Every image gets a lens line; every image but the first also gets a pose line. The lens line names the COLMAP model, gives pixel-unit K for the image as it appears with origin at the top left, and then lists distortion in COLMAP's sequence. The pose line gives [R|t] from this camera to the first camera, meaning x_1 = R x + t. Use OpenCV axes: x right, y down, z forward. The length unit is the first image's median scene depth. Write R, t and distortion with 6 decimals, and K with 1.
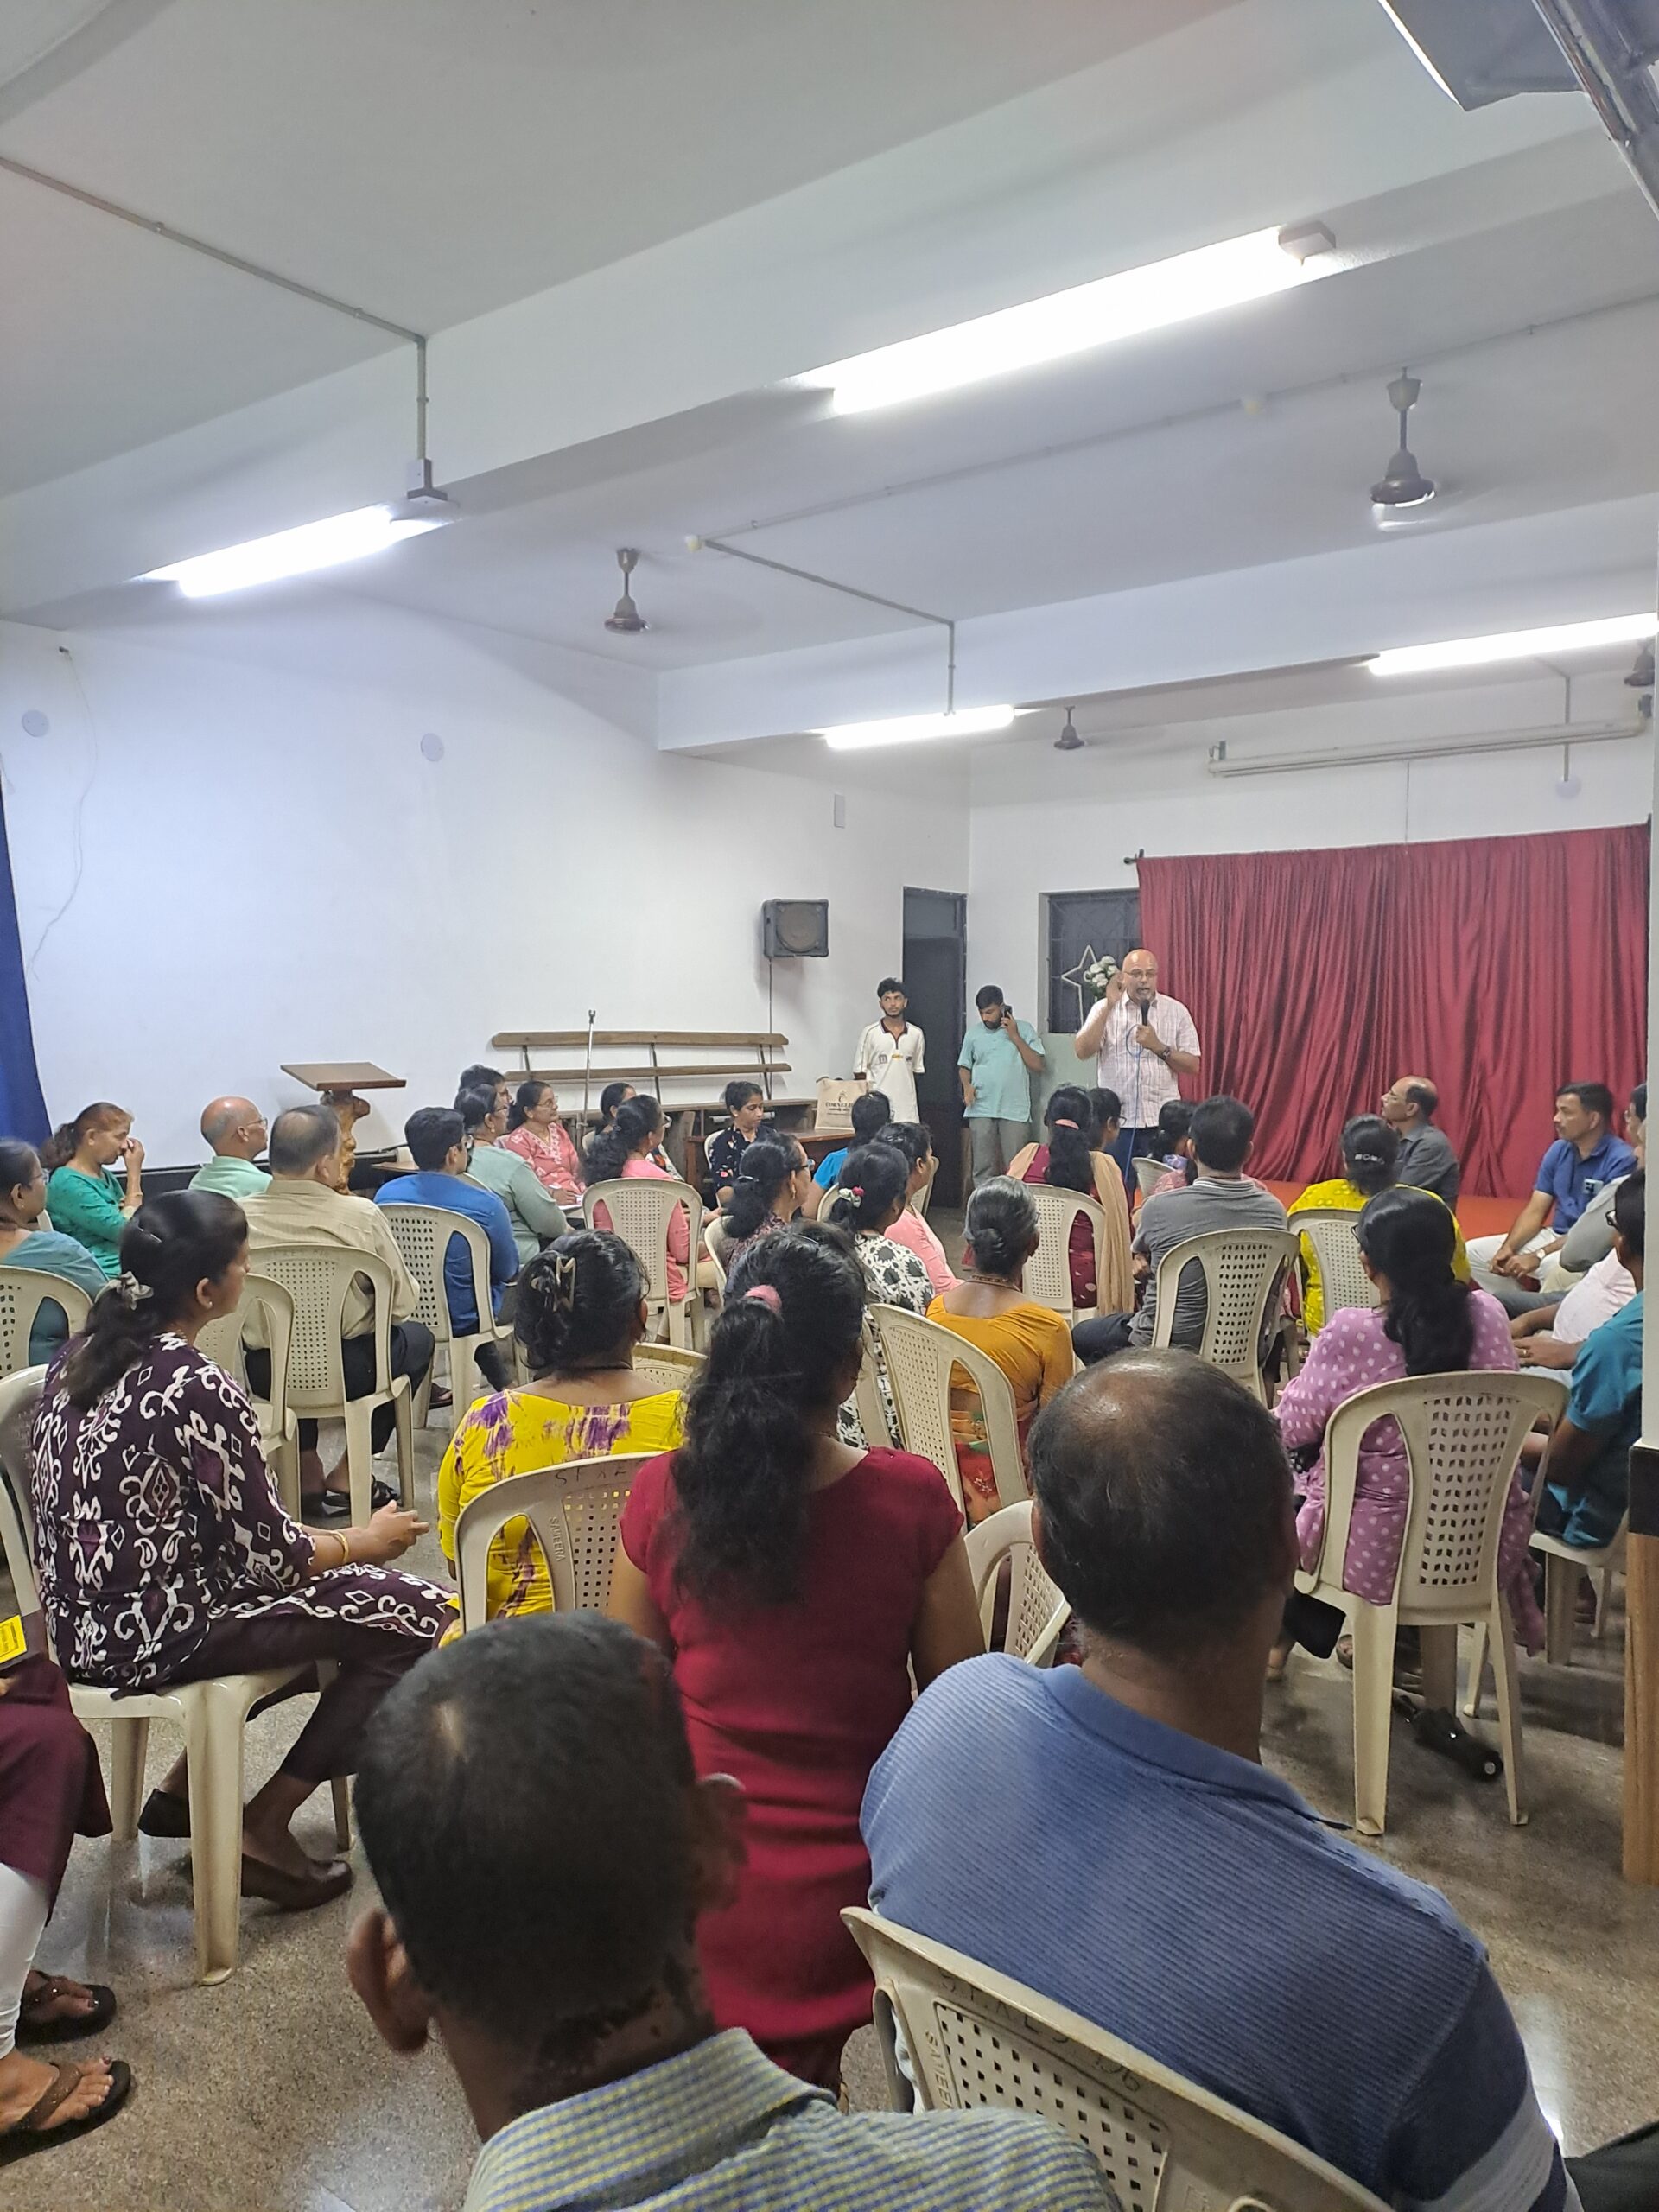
lens RADIAL K [[1641.7, 0, 819.8], [0, 1641.7, 1105.7], [0, 0, 1]] dist [0.099186, -0.145466]
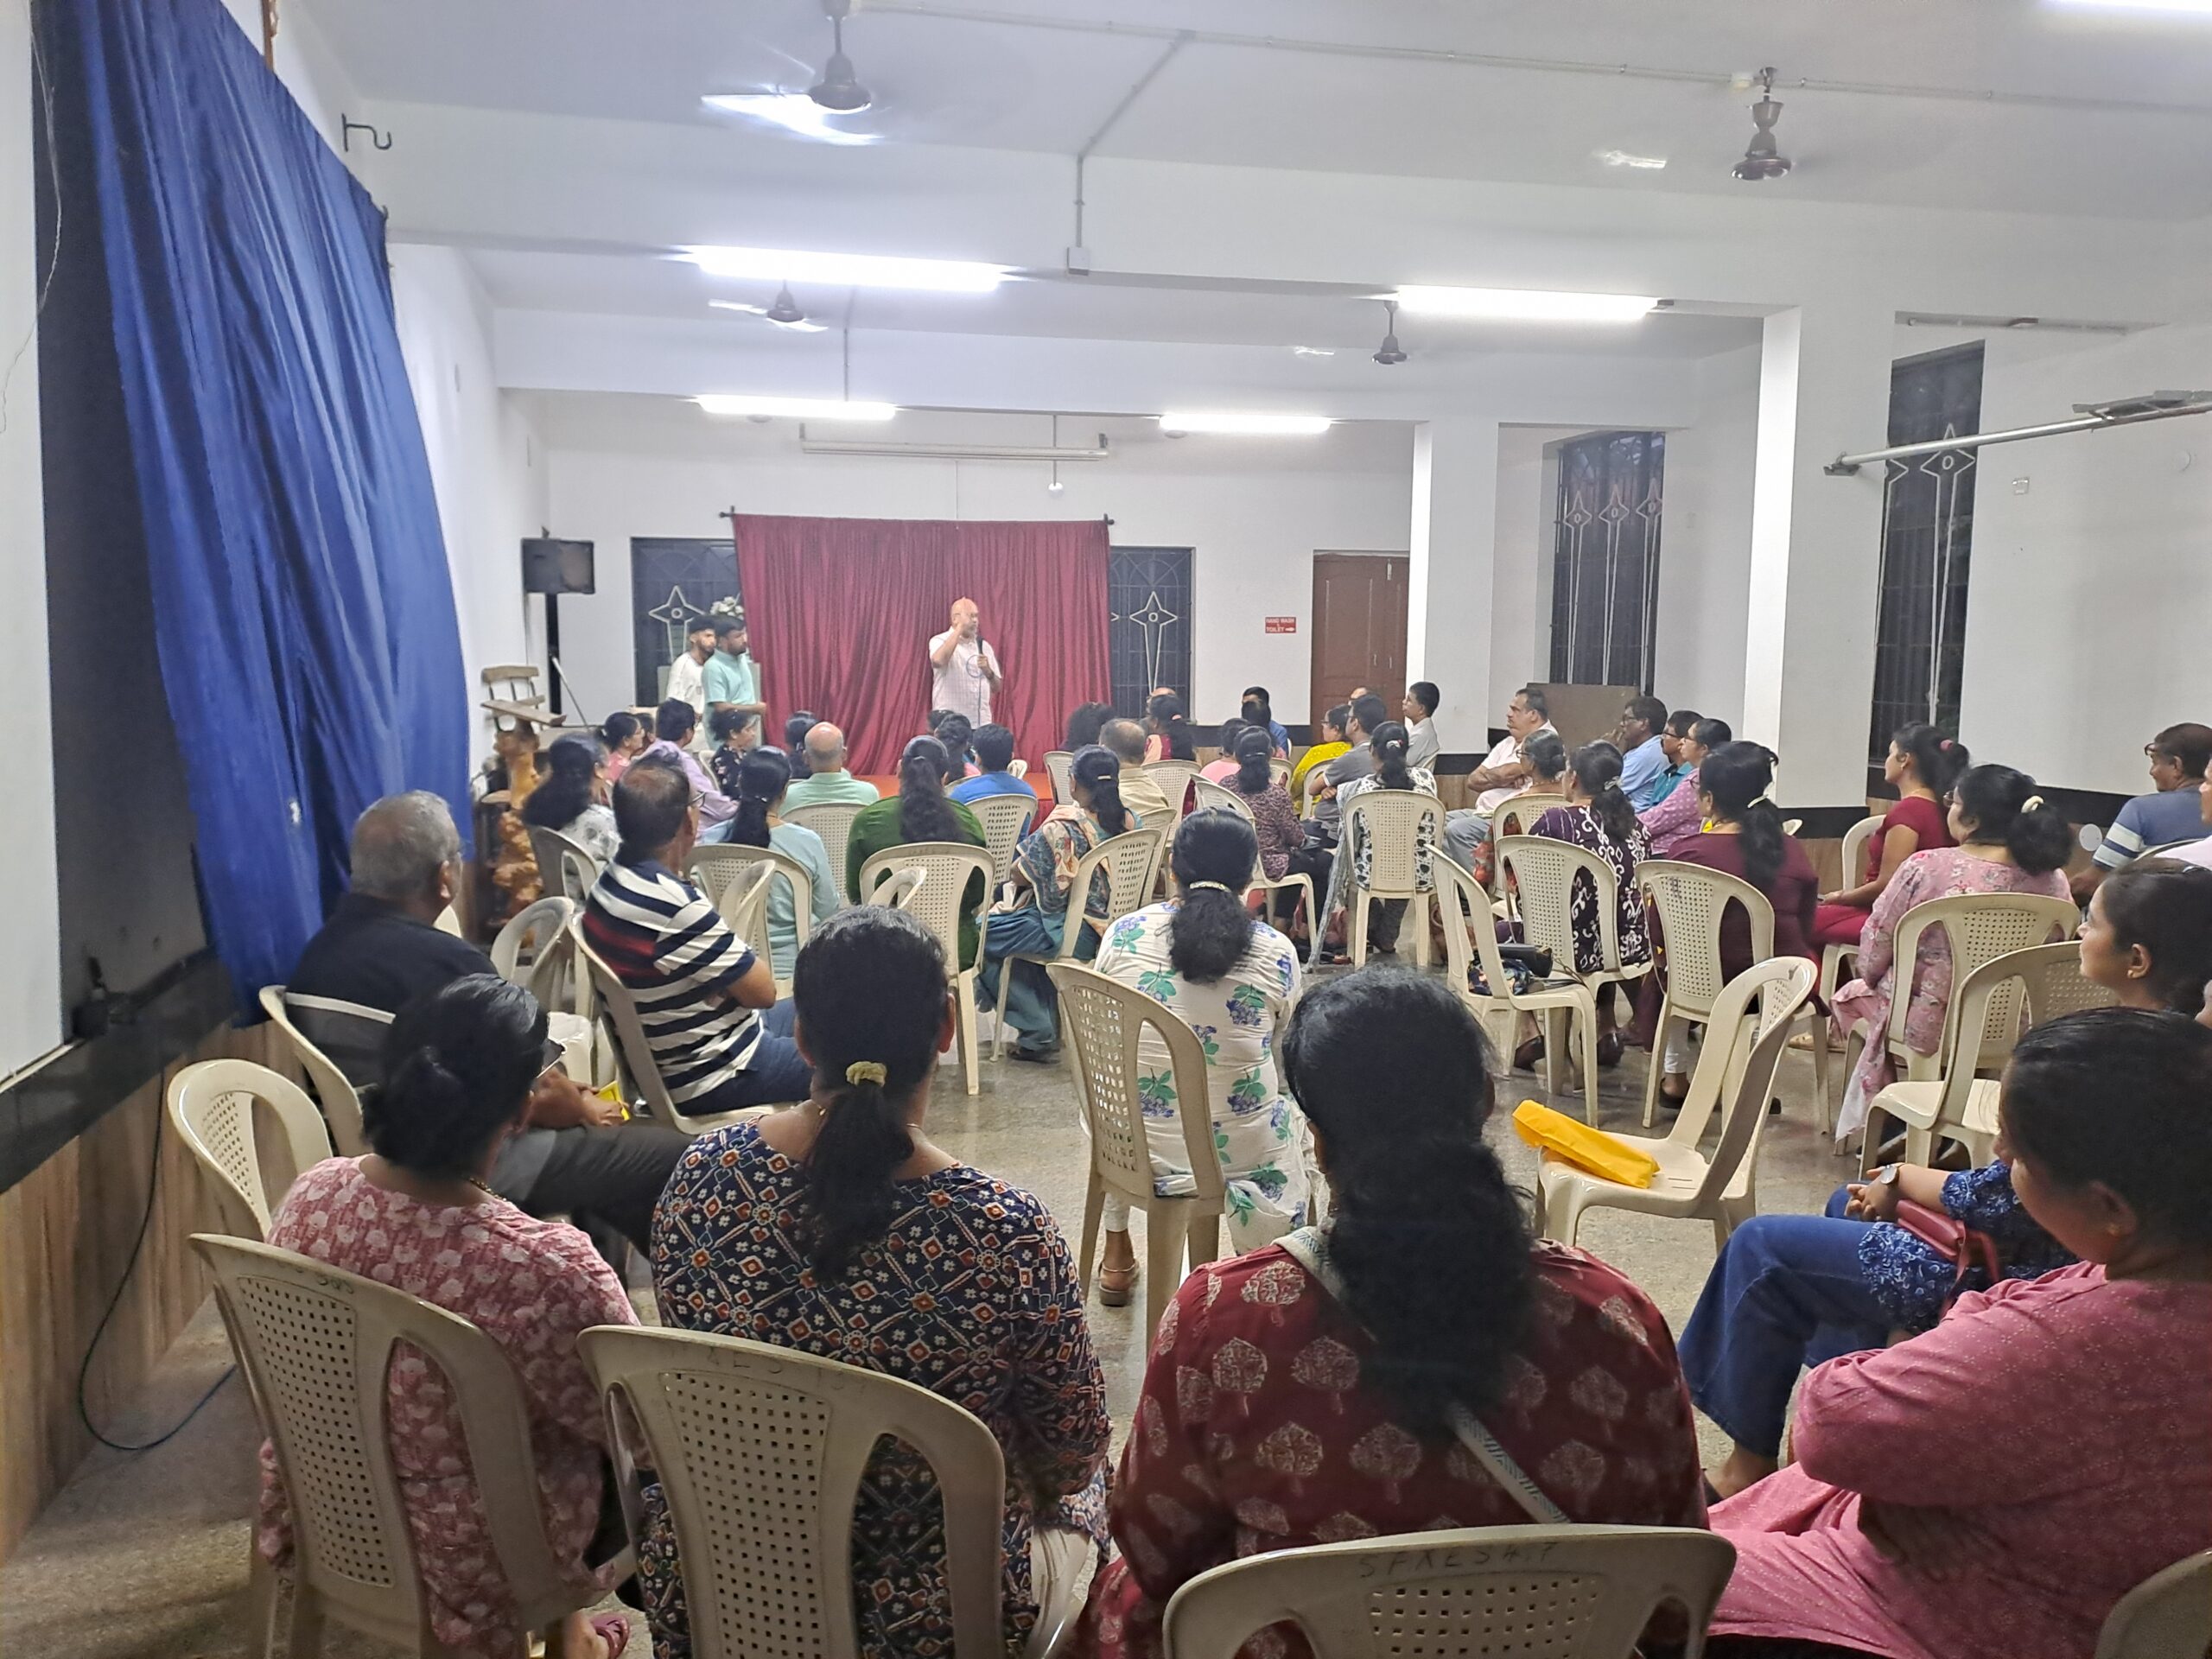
lens RADIAL K [[1641.7, 0, 1101.0], [0, 1641.7, 855.2], [0, 0, 1]] dist [0.099186, -0.145466]
pose [[0.615664, -0.103366, 0.781200, -0.664876], [0.045573, 0.994371, 0.095657, -0.009194], [-0.786690, -0.023291, 0.616909, 0.065523]]
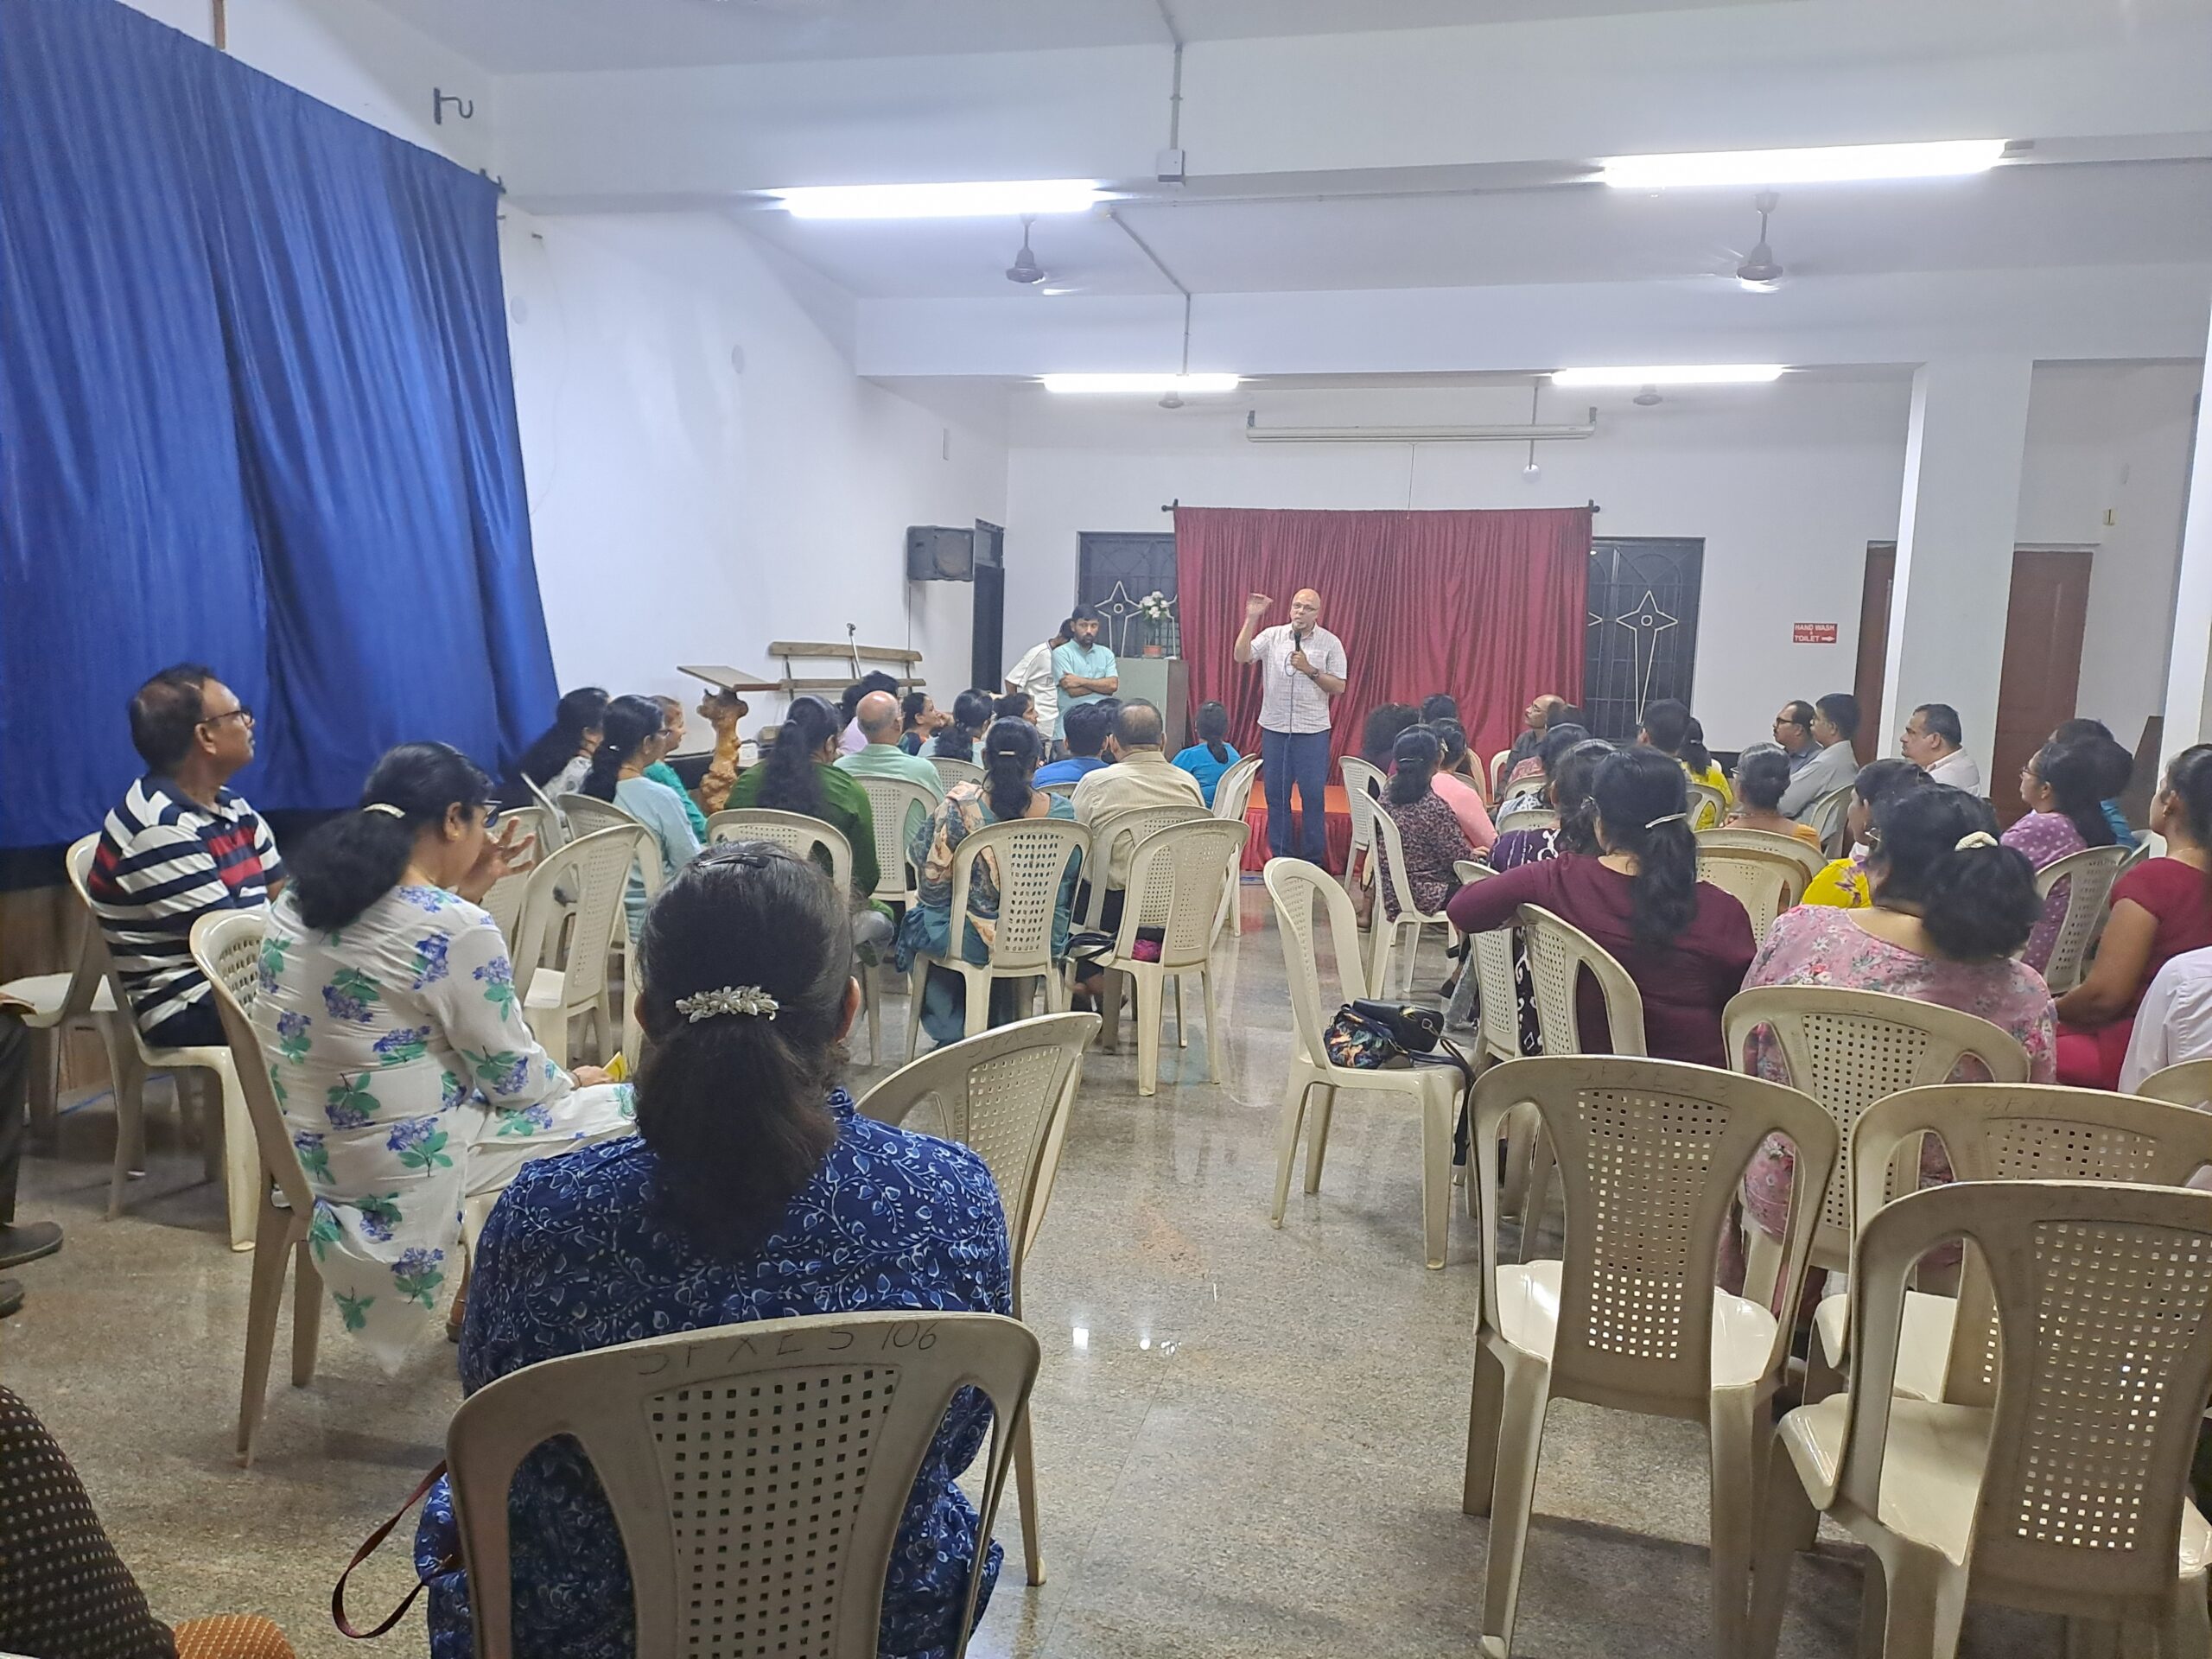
lens RADIAL K [[1641.7, 0, 1101.0], [0, 1641.7, 855.2], [0, 0, 1]] dist [0.099186, -0.145466]
pose [[0.908610, -0.023662, 0.416975, -0.380158], [-0.005281, 0.997663, 0.068122, 0.016493], [-0.417612, -0.064098, 0.906362, -0.041081]]
